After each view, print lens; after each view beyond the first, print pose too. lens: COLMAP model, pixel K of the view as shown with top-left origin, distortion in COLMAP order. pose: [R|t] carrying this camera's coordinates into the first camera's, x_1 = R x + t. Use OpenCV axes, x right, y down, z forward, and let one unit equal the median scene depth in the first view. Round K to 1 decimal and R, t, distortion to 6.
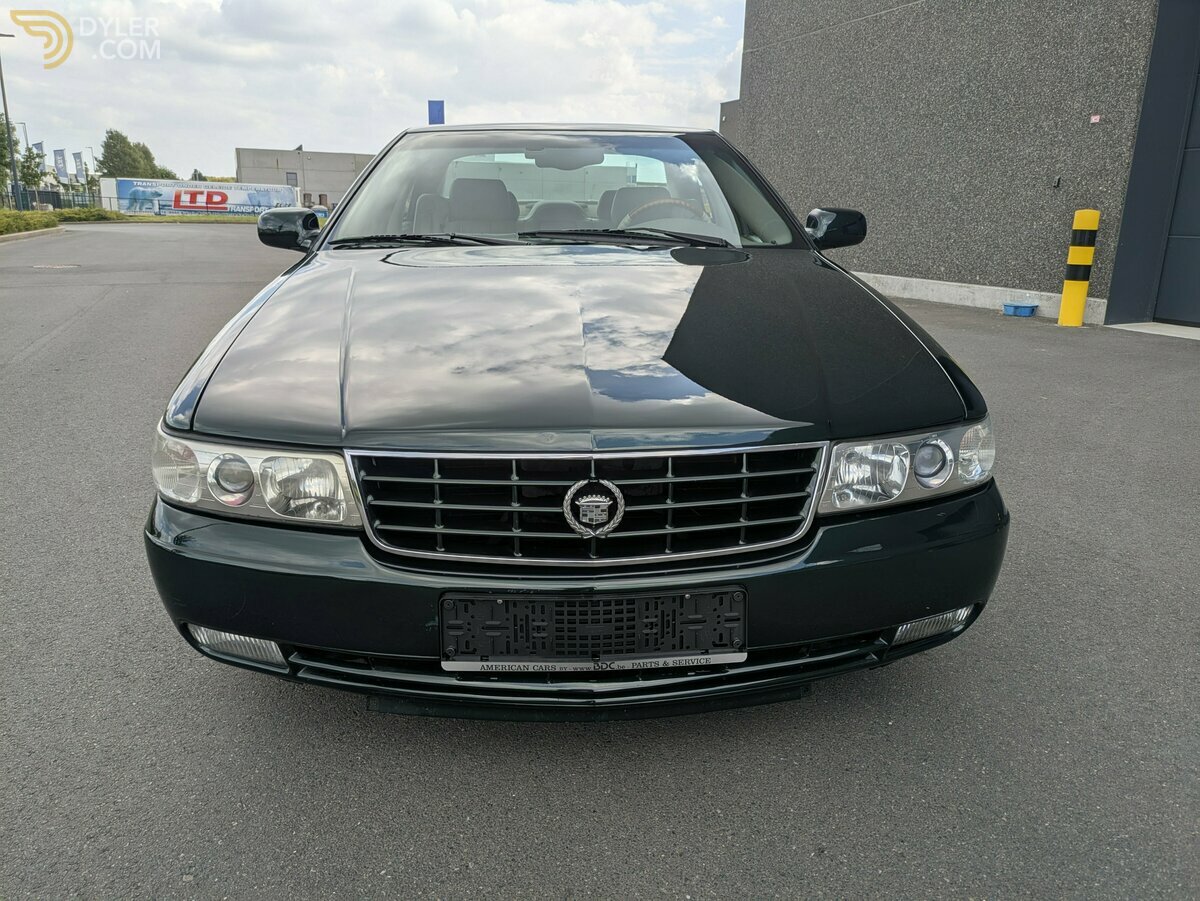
lens RADIAL K [[917.0, 0, 592.2], [0, 917.0, 439.8], [0, 0, 1]] dist [0.042389, -0.039478]
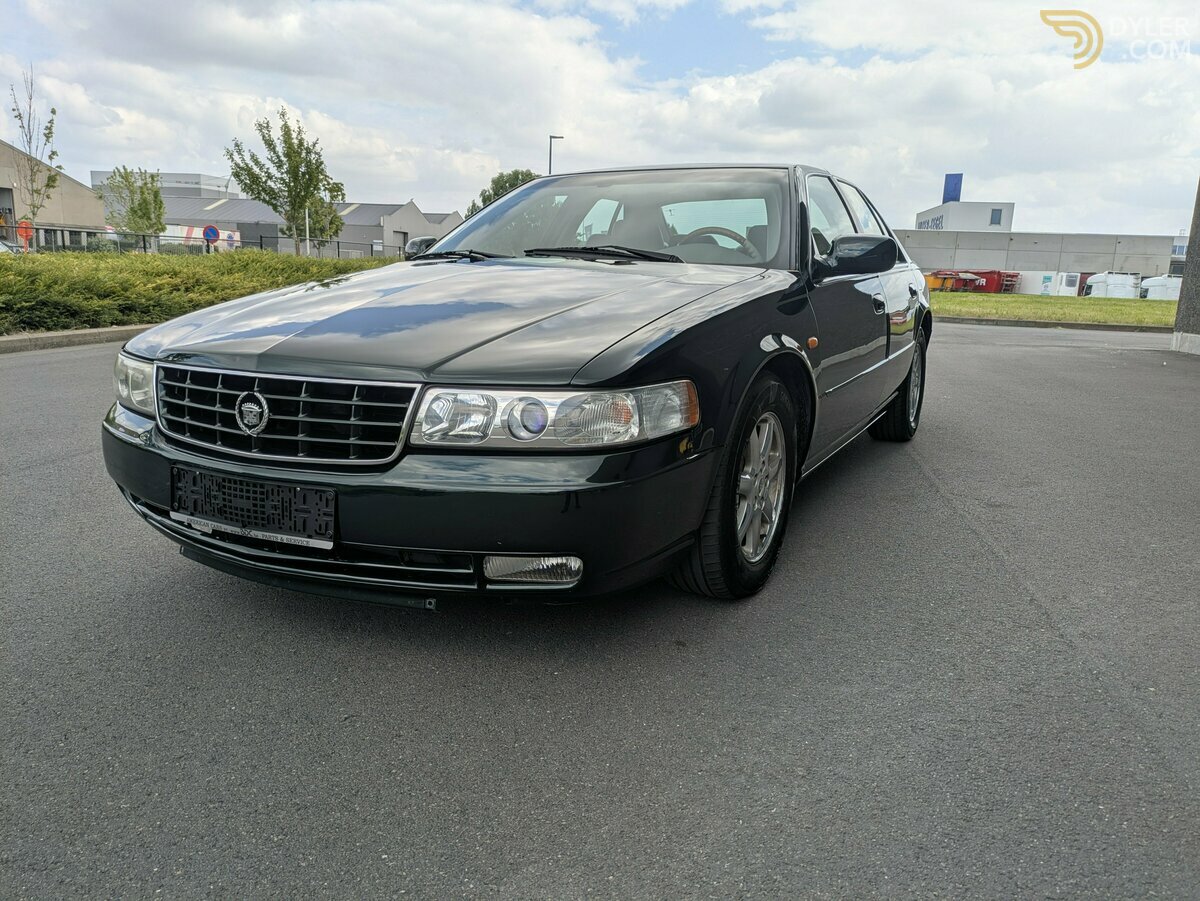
lens RADIAL K [[917.0, 0, 592.2], [0, 917.0, 439.8], [0, 0, 1]] dist [0.042389, -0.039478]
pose [[0.852181, 0.105232, -0.512555, 1.102193], [-0.145540, 0.988583, -0.039012, 0.090757], [0.502598, 0.107843, 0.857767, 0.087138]]
